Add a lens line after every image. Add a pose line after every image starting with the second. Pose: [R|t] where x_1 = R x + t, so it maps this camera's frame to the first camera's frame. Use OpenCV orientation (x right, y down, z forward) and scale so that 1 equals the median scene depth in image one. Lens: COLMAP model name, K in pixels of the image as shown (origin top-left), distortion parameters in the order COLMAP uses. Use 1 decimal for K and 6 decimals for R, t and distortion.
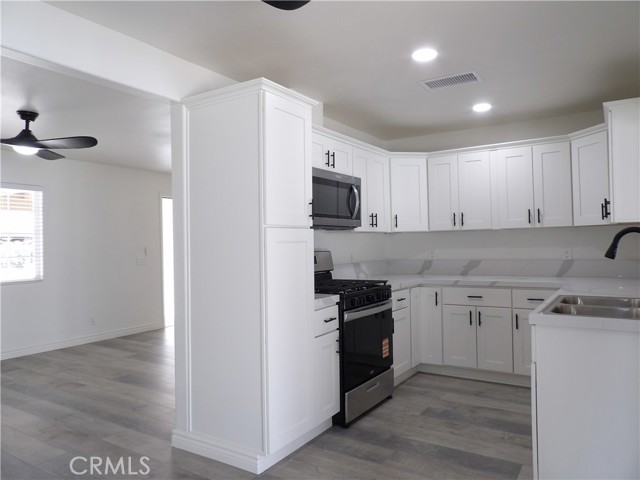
lens RADIAL K [[460.6, 0, 319.0], [0, 460.6, 236.2], [0, 0, 1]] dist [-0.040225, 0.052196]
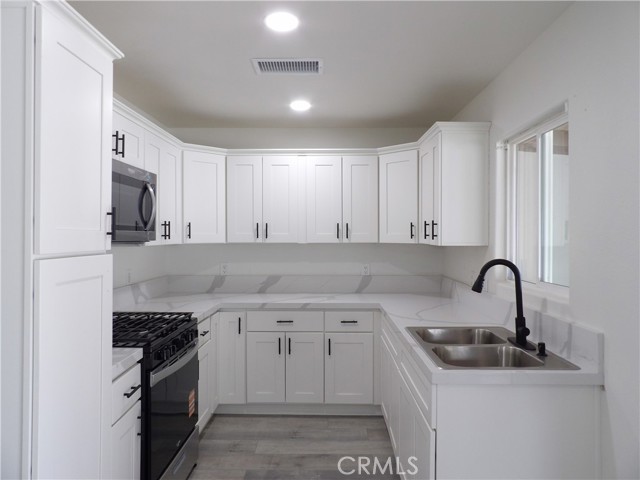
lens RADIAL K [[460.6, 0, 319.0], [0, 460.6, 236.2], [0, 0, 1]] dist [-0.040225, 0.052196]
pose [[0.844360, 0.019874, 0.535408, -0.077021], [-0.025826, 0.999660, 0.003621, -0.035067], [-0.535154, -0.016885, 0.844586, 0.228954]]
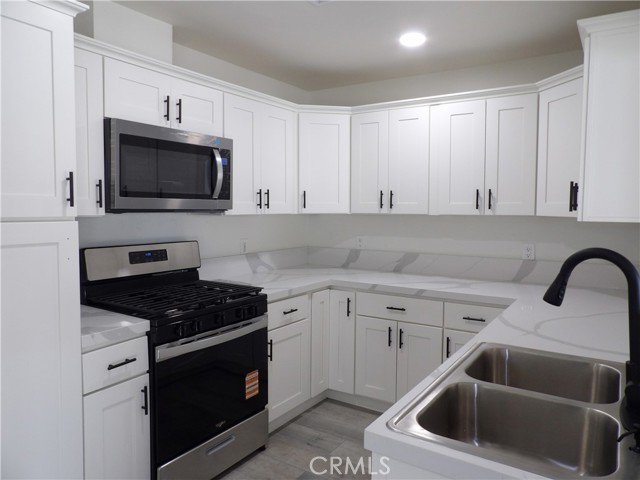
lens RADIAL K [[460.6, 0, 319.0], [0, 460.6, 236.2], [0, 0, 1]] dist [-0.040225, 0.052196]
pose [[0.999688, 0.024960, 0.001201, 0.214708], [-0.024977, 0.996579, 0.078782, -0.036561], [0.000770, -0.078787, 0.996891, 0.283153]]
